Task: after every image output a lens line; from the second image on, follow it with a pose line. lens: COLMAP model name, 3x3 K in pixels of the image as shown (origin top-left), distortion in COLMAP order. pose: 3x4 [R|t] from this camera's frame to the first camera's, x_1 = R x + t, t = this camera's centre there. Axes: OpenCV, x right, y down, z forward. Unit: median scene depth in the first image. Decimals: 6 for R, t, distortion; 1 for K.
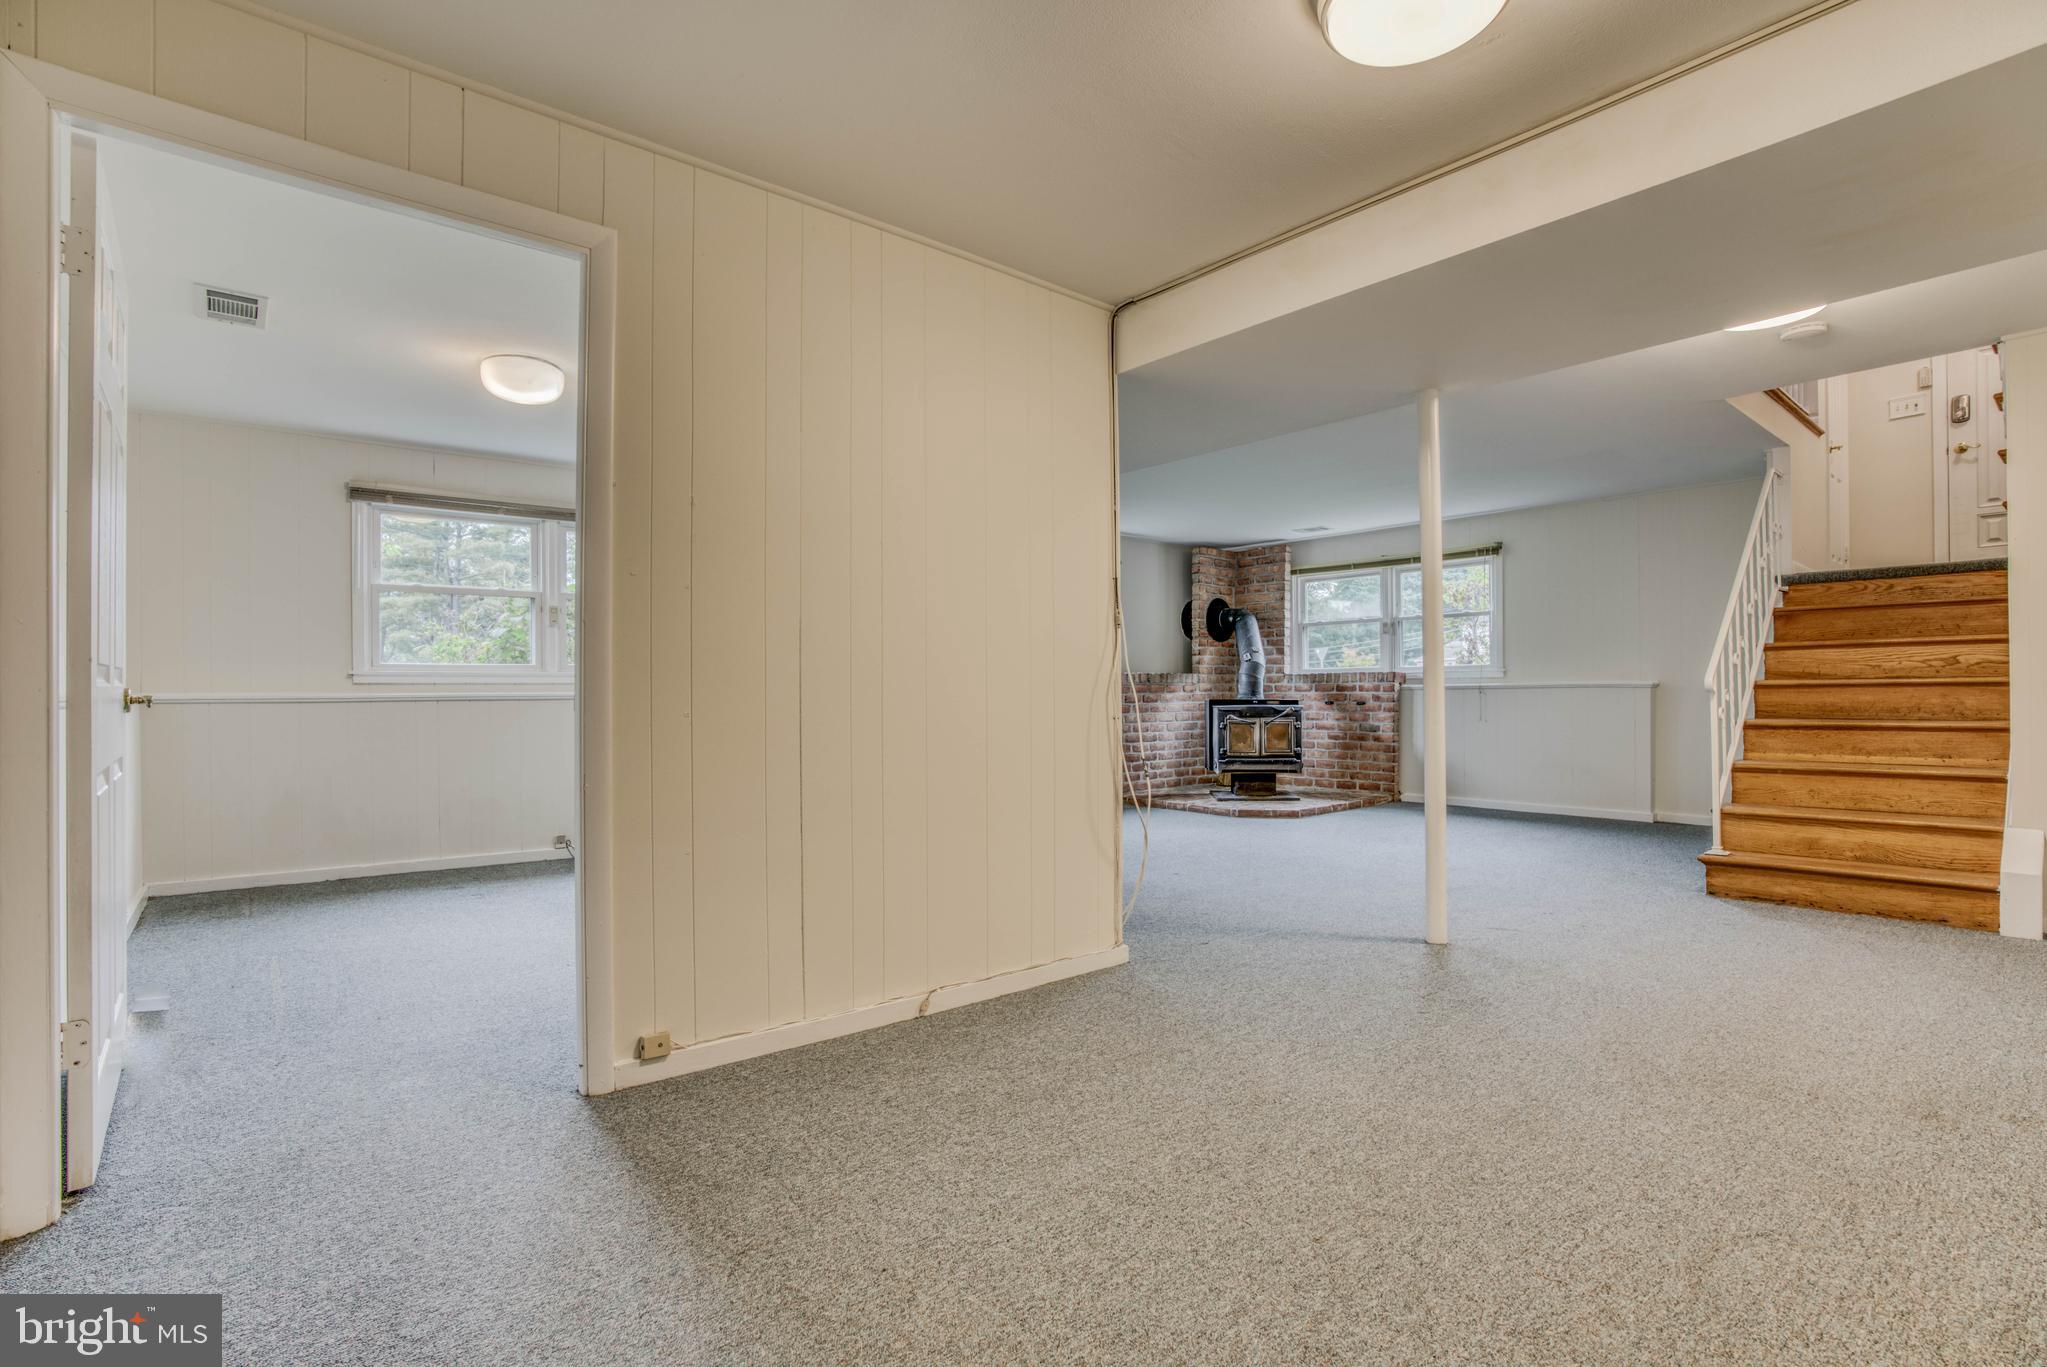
lens RADIAL K [[938.2, 0, 1012.6], [0, 938.2, 693.3], [0, 0, 1]] dist [-0.069086, 0.025927]
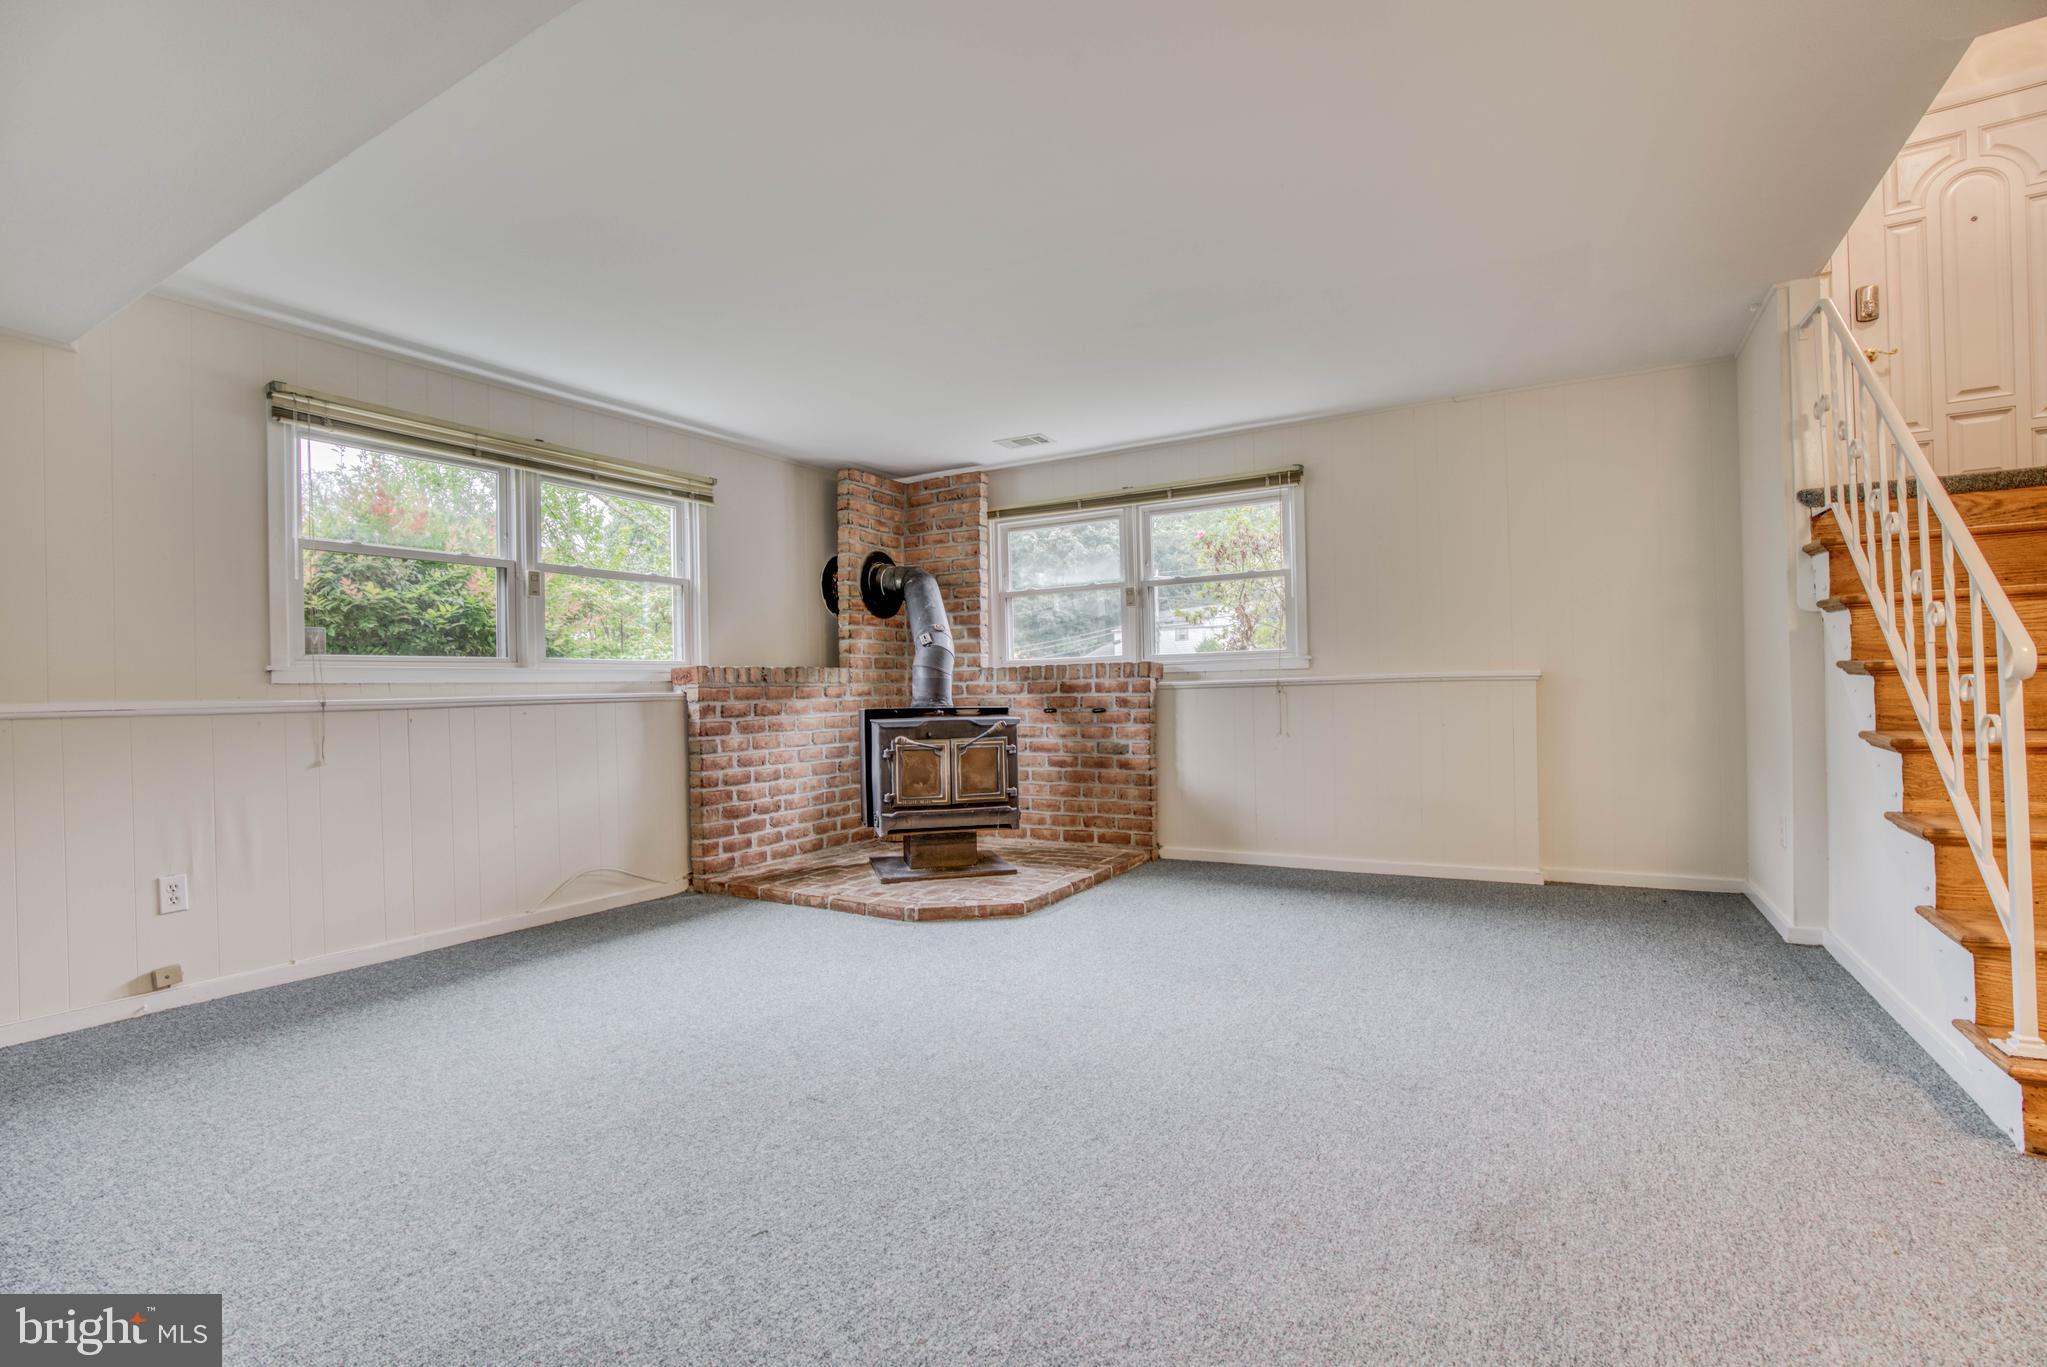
lens RADIAL K [[946.1, 0, 1023.5], [0, 946.1, 683.5], [0, 0, 1]] dist [-0.003140, -0.000268]
pose [[0.934853, -0.010242, 0.354887, 0.096012], [0.015556, 0.999806, -0.012124, -0.001101], [-0.354694, 0.016854, 0.934831, 0.423860]]
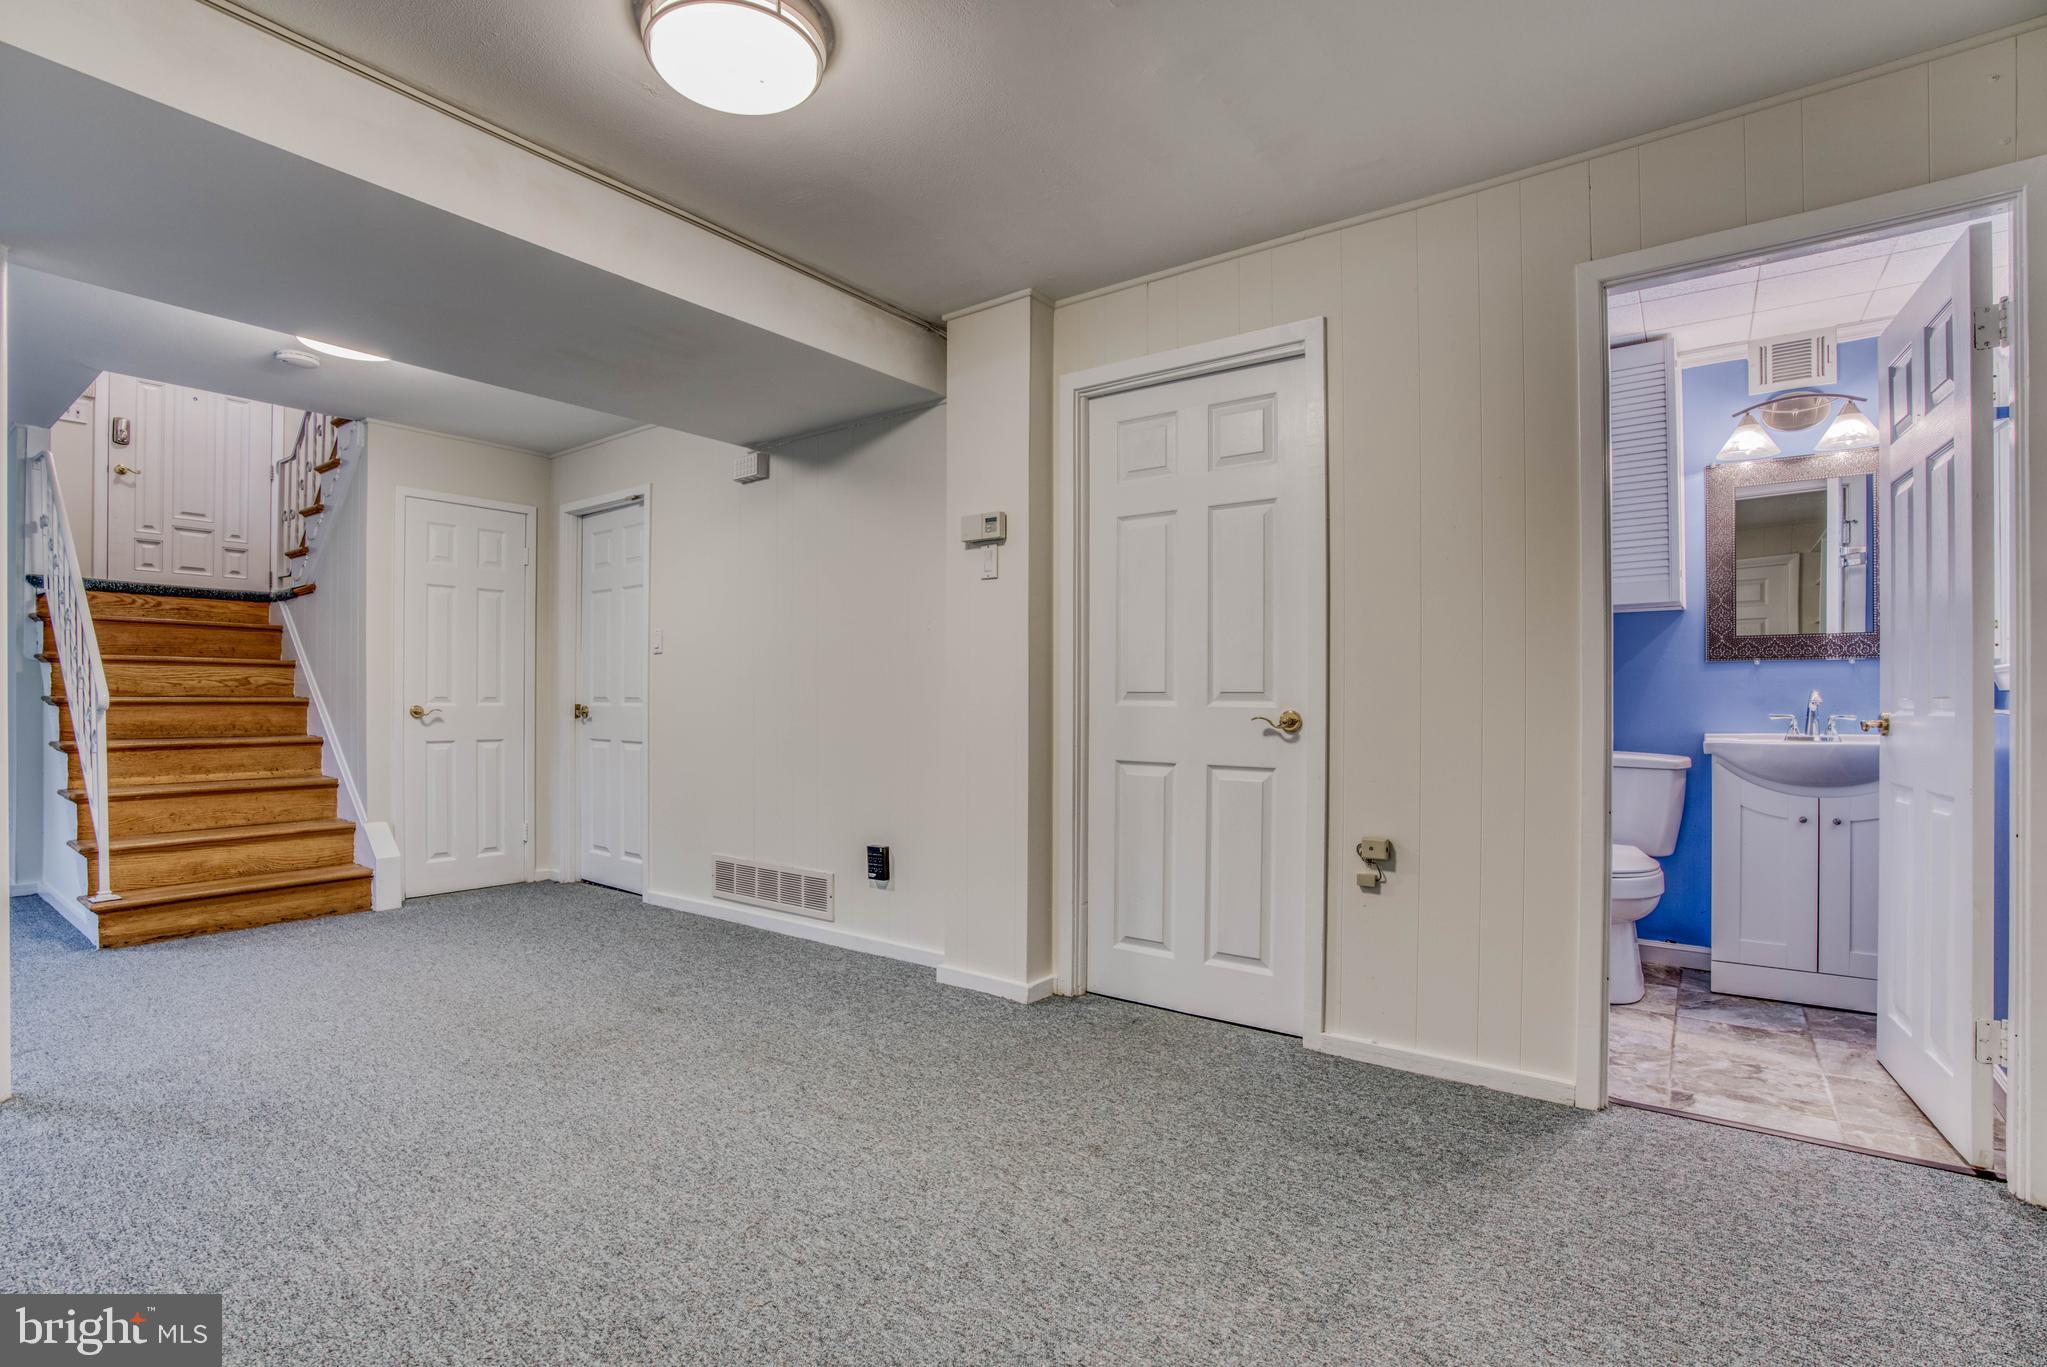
lens RADIAL K [[957.1, 0, 1016.4], [0, 957.1, 702.6], [0, 0, 1]] dist [-0.075943, 0.025845]
pose [[-0.236745, 0.006365, 0.971551, -0.148831], [-0.000607, 0.999977, -0.006699, -0.002272], [-0.971572, -0.002176, -0.236736, 0.208366]]
